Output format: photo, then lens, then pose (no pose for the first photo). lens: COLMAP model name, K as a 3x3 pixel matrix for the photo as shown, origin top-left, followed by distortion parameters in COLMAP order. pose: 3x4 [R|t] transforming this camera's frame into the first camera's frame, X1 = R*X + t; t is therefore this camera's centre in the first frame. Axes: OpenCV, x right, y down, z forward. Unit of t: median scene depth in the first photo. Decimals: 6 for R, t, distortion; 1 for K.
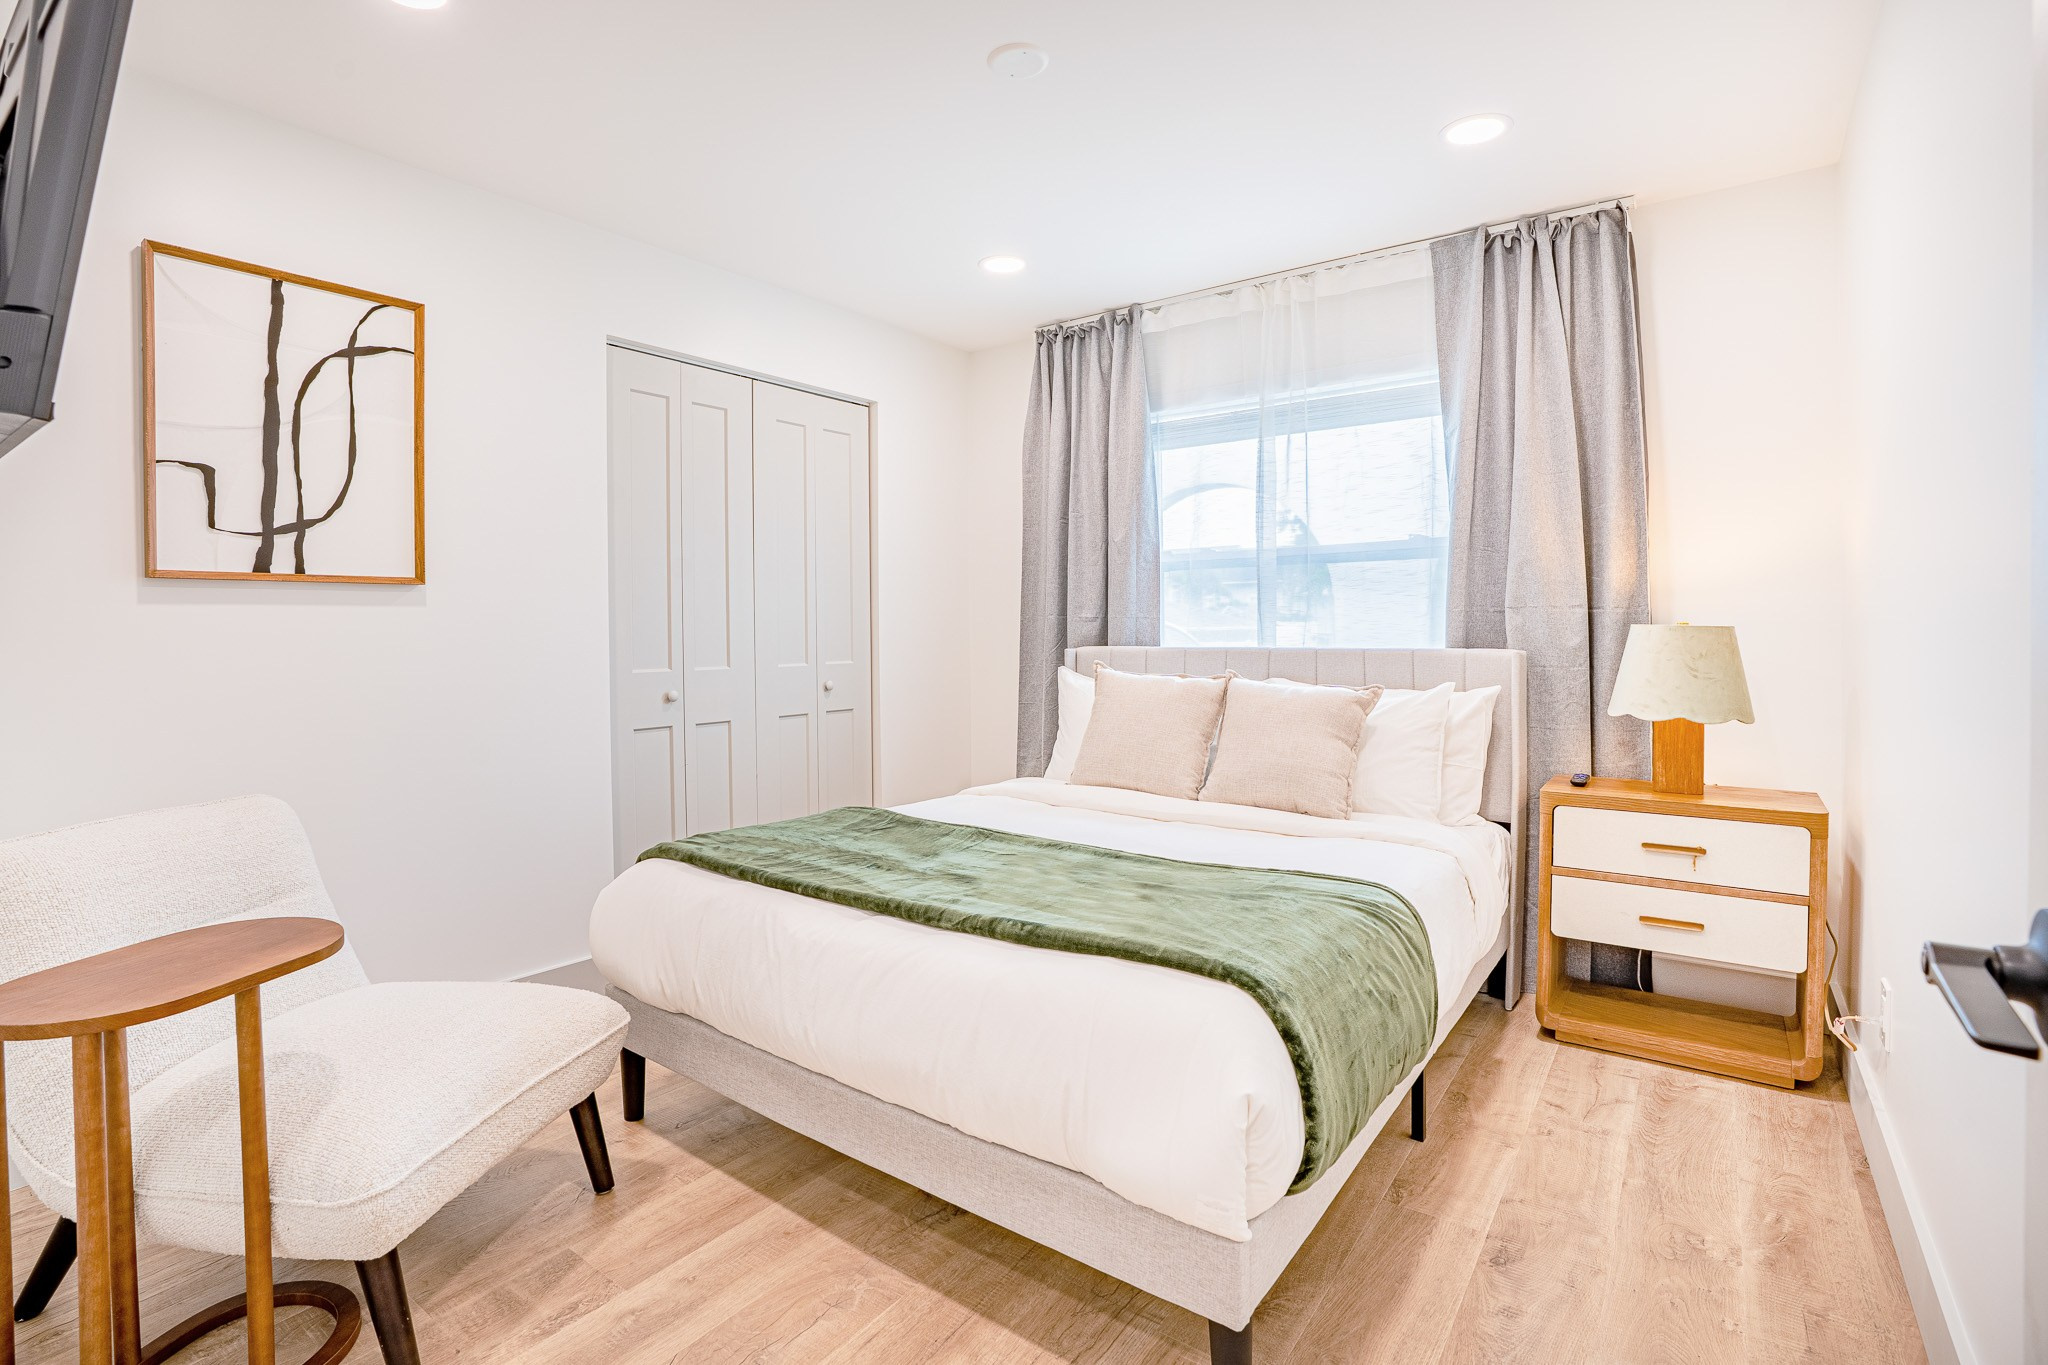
lens RADIAL K [[938.7, 0, 1016.6], [0, 938.7, 668.8], [0, 0, 1]] dist [-0.050109, 0.016294]
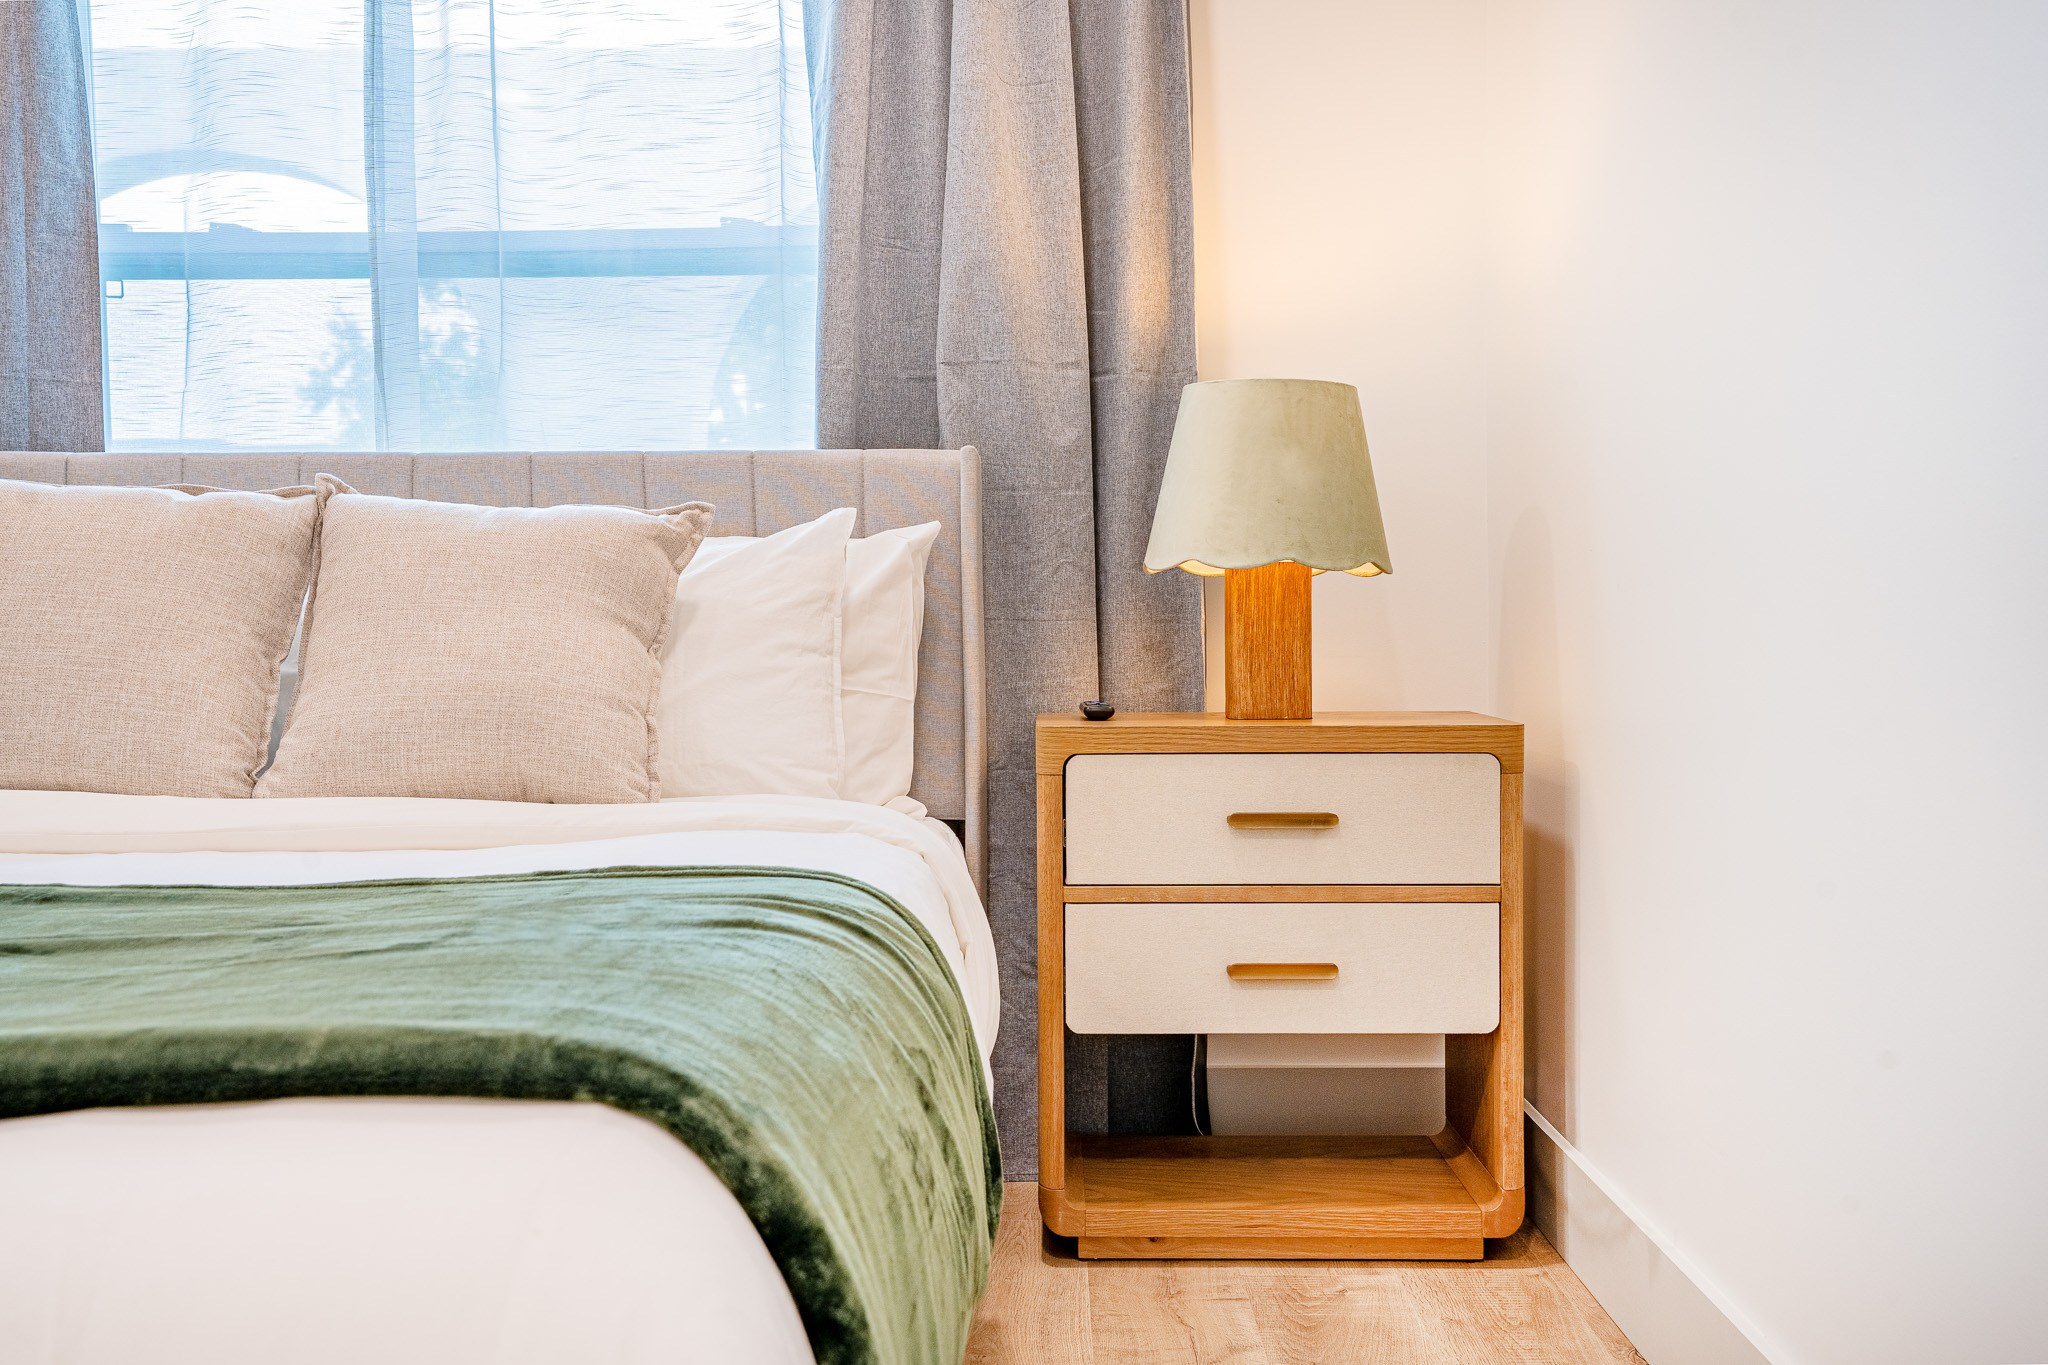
lens RADIAL K [[1930.4, 0, 1047.2], [0, 1930.4, 647.4], [0, 0, 1]] dist [0.026529, 0.013349]
pose [[0.807512, -0.008637, 0.589788, -0.006260], [0.017079, 0.999816, -0.008743, 0.097424], [-0.589604, 0.017133, 0.807511, 0.201016]]
